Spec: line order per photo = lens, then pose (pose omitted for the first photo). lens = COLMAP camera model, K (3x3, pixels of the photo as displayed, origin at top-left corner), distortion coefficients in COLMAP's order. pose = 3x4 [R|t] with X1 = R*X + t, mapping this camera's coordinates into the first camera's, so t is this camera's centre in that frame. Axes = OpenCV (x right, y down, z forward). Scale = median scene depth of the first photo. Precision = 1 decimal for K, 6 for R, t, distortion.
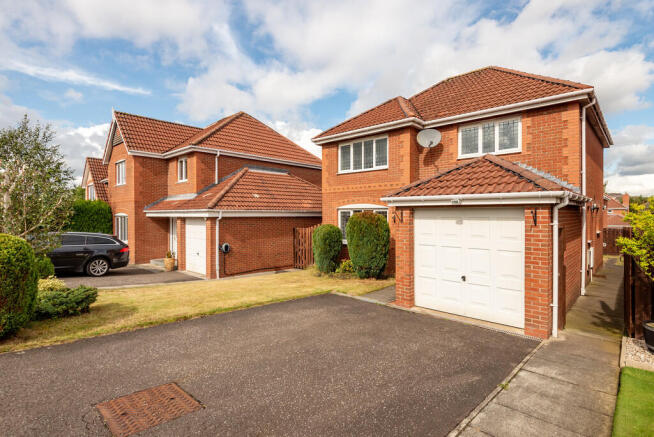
lens RADIAL K [[329.9, 0, 327.0], [0, 329.9, 218.5], [0, 0, 1]] dist [0.017470, -0.000055]
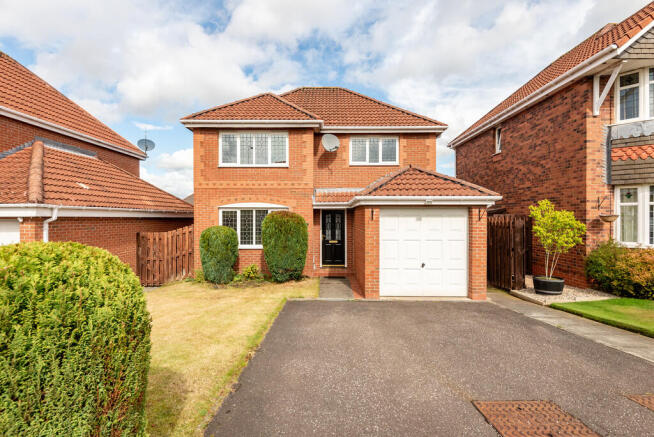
lens RADIAL K [[342.3, 0, 327.0], [0, 342.3, 218.5], [0, 0, 1]] dist [0.017243, -0.000748]
pose [[0.735122, -0.001762, 0.677932, -0.447415], [0.009656, 0.999922, -0.007872, 0.010035], [-0.677866, 0.012333, 0.735082, 0.200604]]
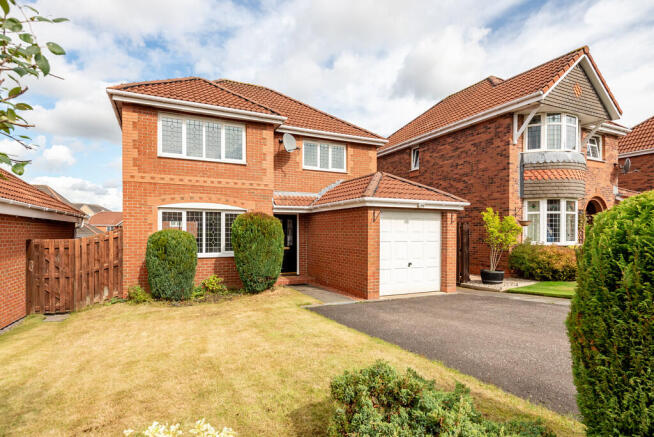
lens RADIAL K [[340.8, 0, 324.4], [0, 340.8, 234.9], [0, 0, 1]] dist [0.012637, -0.000460]
pose [[0.369515, -0.004452, 0.929214, -0.615813], [0.011042, 0.999939, 0.000400, 0.037634], [-0.929159, 0.010113, 0.369541, 0.521740]]
